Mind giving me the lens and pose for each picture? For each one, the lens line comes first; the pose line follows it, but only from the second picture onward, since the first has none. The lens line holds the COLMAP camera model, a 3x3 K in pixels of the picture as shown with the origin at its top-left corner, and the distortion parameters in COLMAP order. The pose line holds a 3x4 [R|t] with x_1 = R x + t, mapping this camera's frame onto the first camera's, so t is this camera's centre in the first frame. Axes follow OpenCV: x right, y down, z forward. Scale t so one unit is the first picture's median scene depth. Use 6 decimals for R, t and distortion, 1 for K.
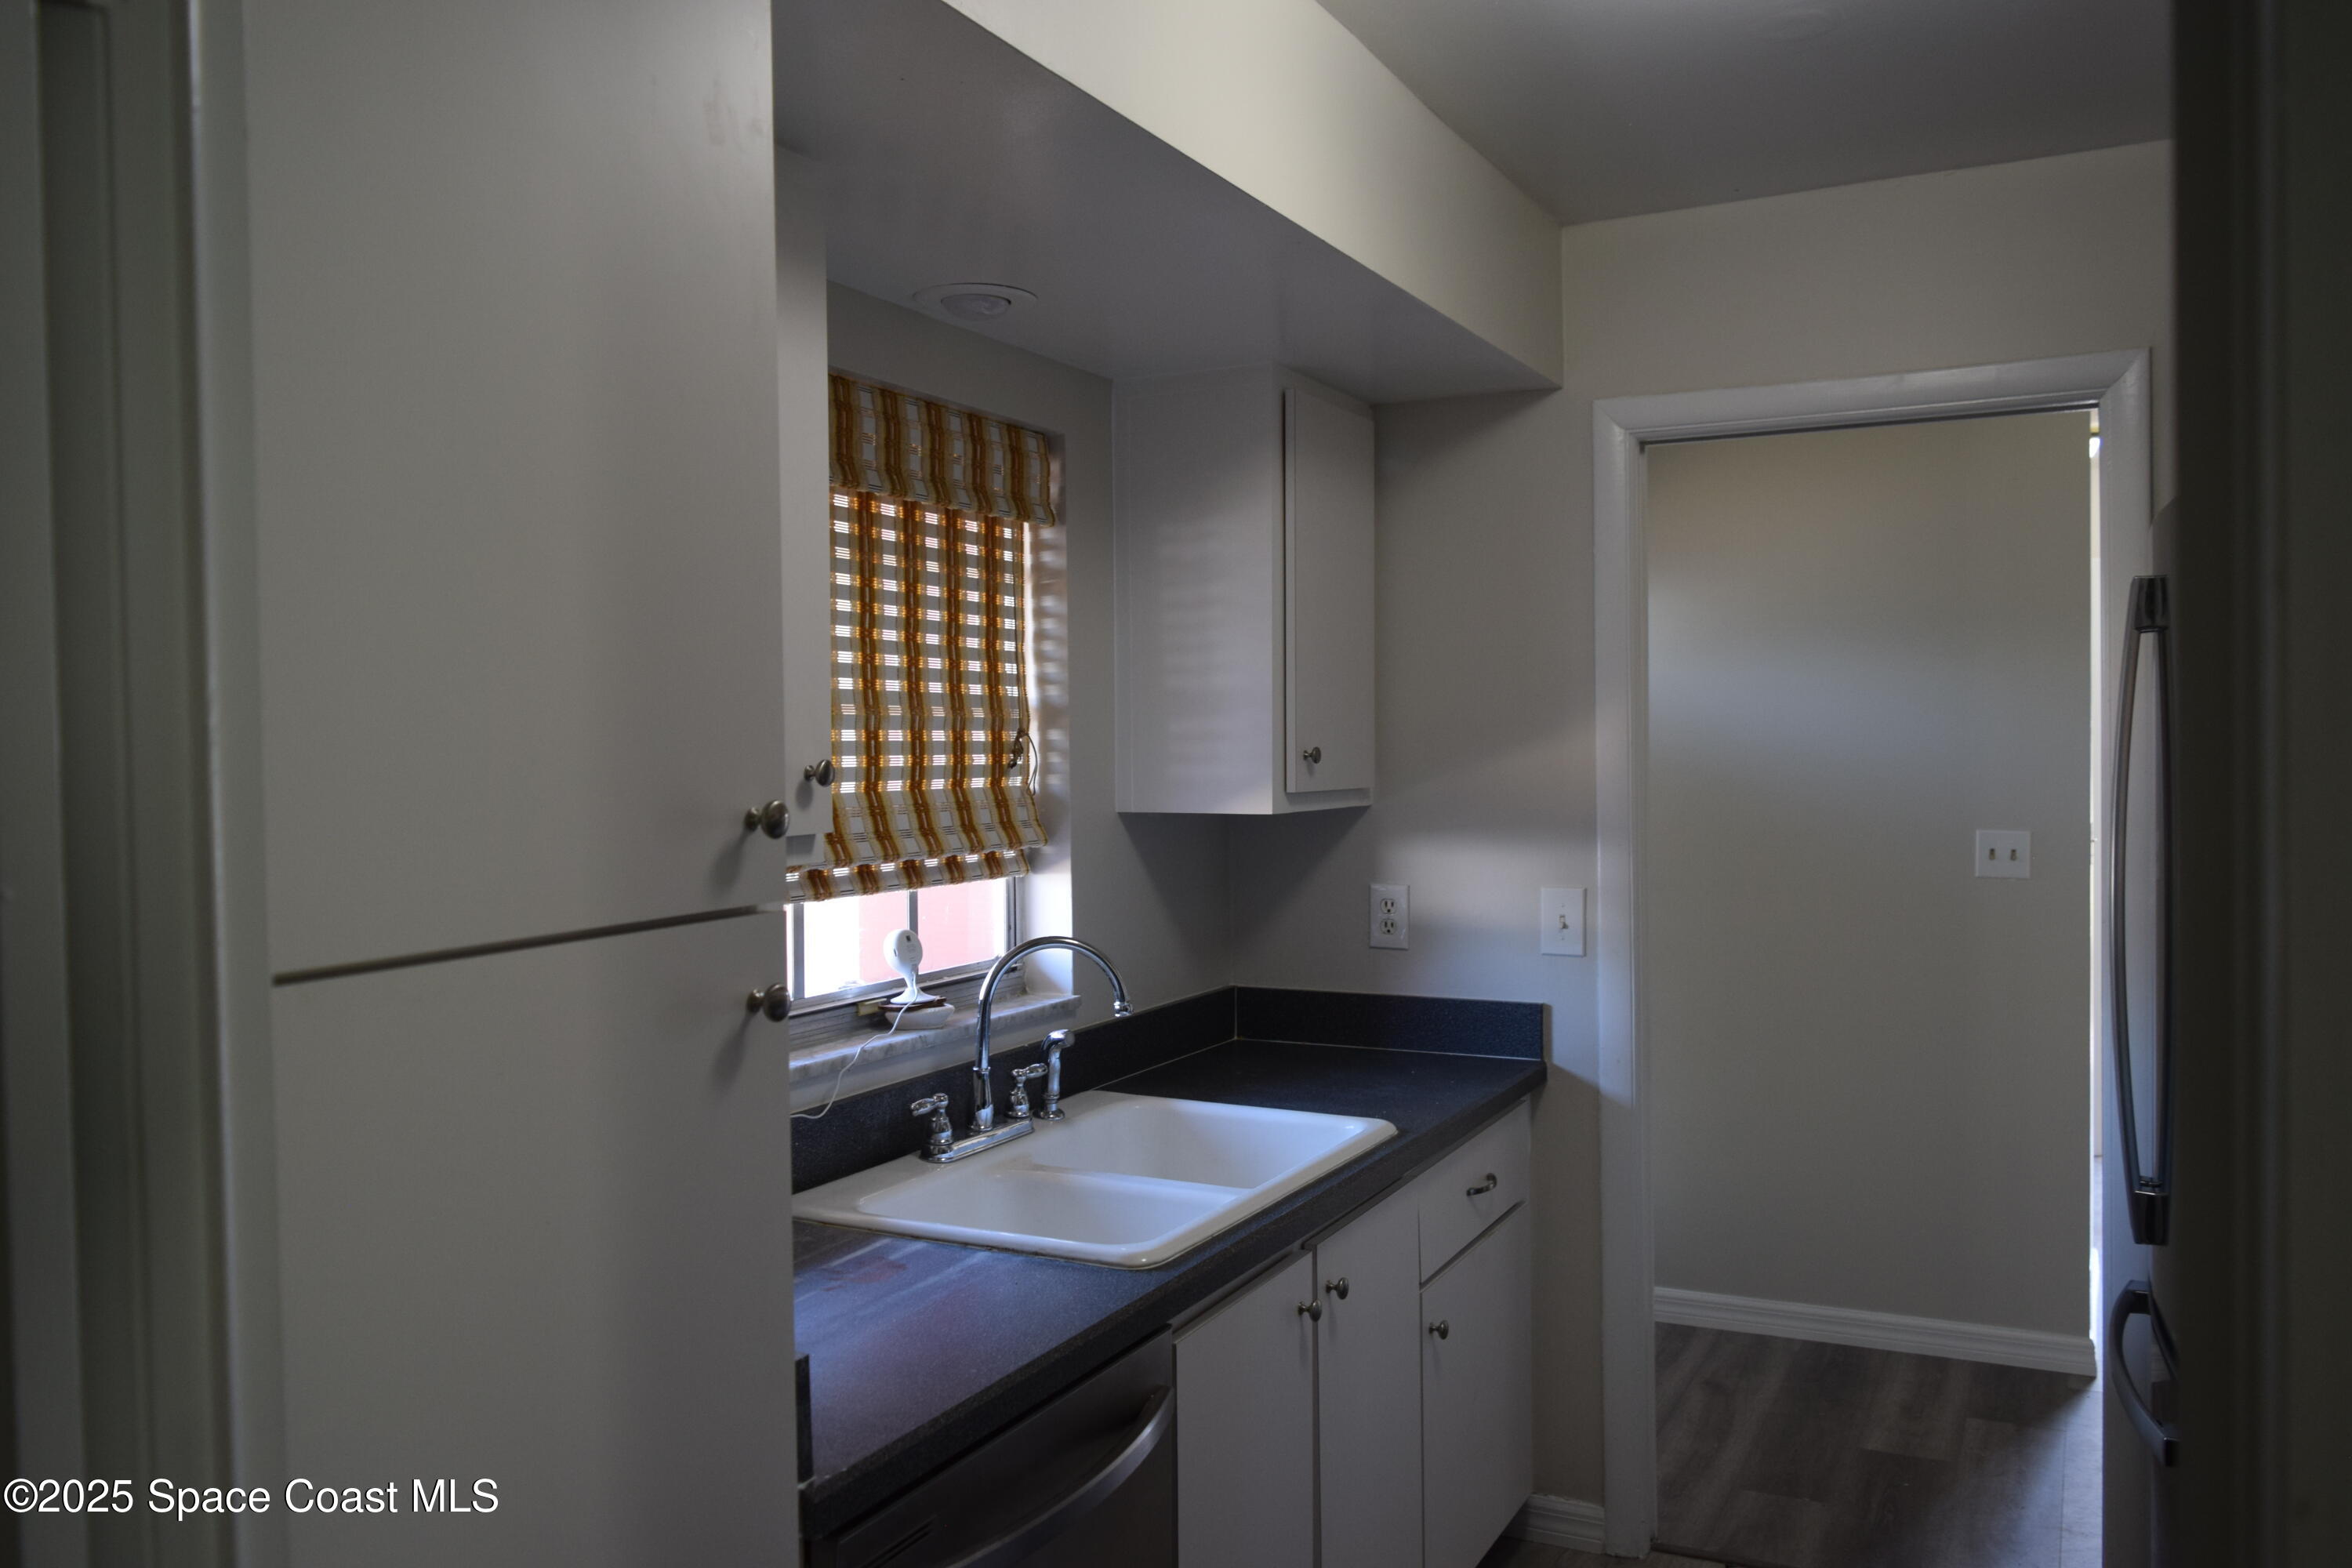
lens RADIAL K [[1852.0, 0, 1157.5], [0, 1852.0, 786.6], [0, 0, 1]] dist [-0.006488, -0.005621]
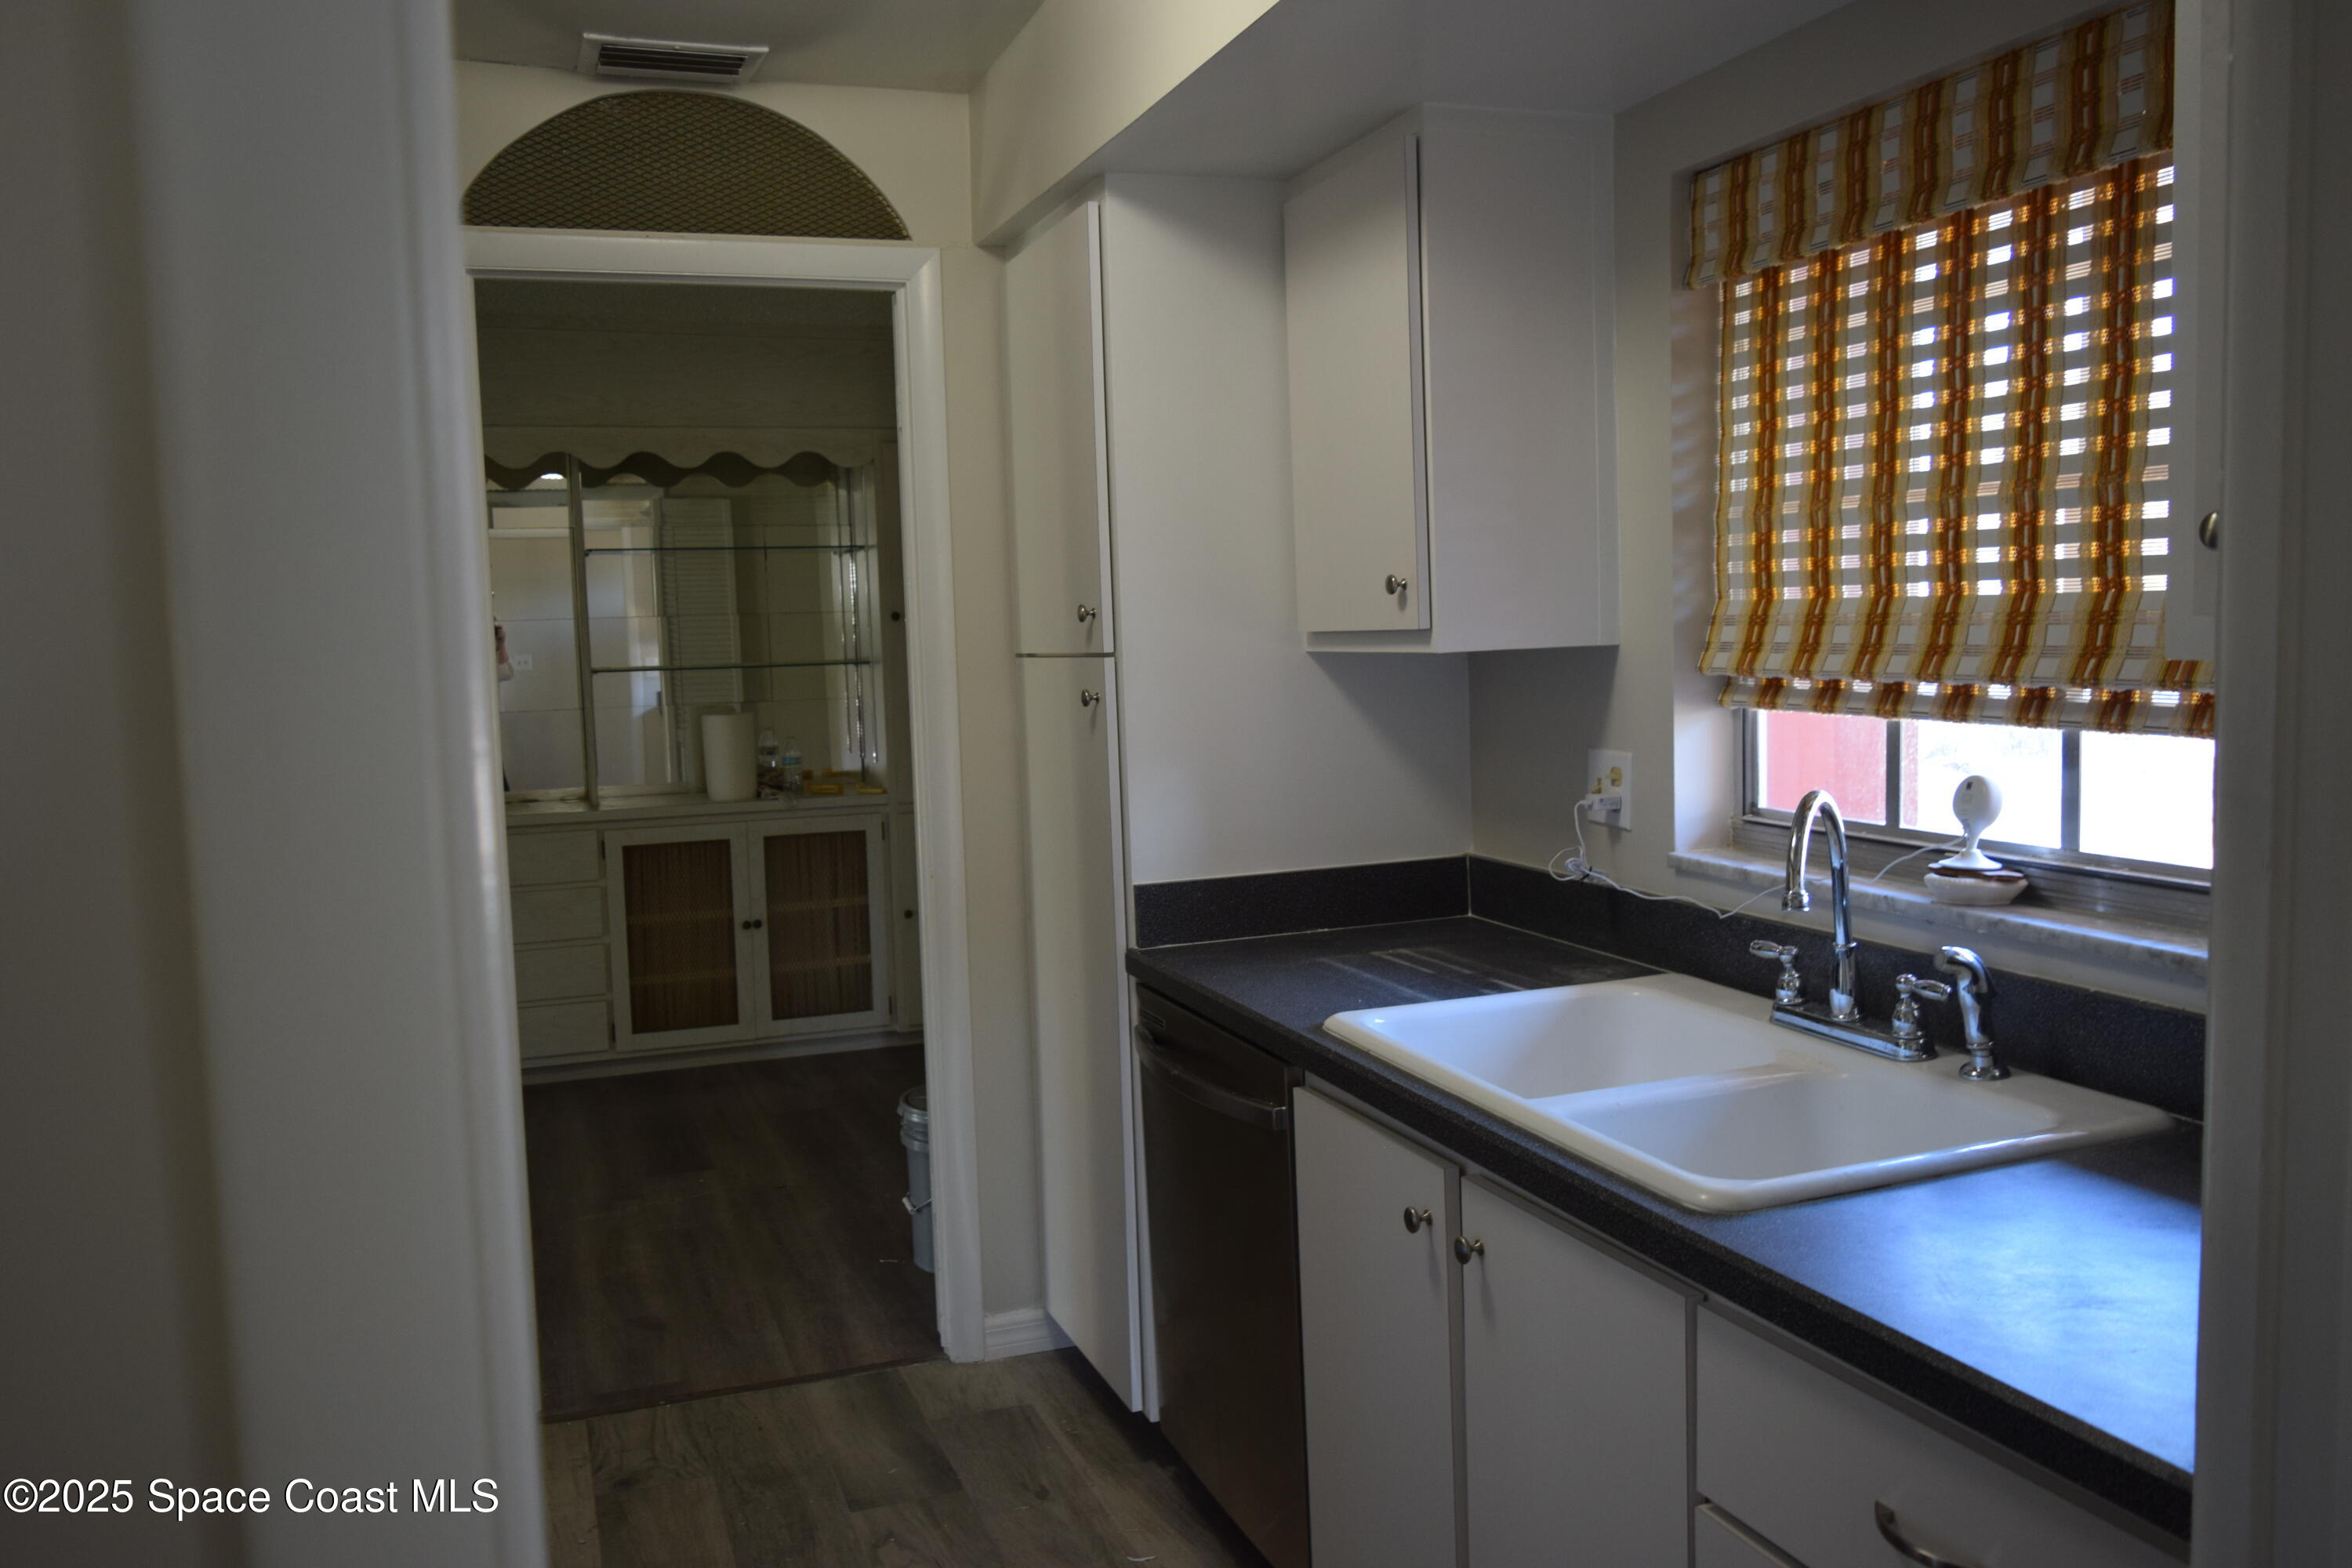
lens RADIAL K [[1852.0, 0, 1157.5], [0, 1852.0, 786.6], [0, 0, 1]] dist [-0.006488, -0.005621]
pose [[-0.678139, 0.115504, -0.725800, 0.683485], [0.041835, 0.992038, 0.118786, -0.025202], [0.733742, 0.050189, -0.677572, 1.314319]]
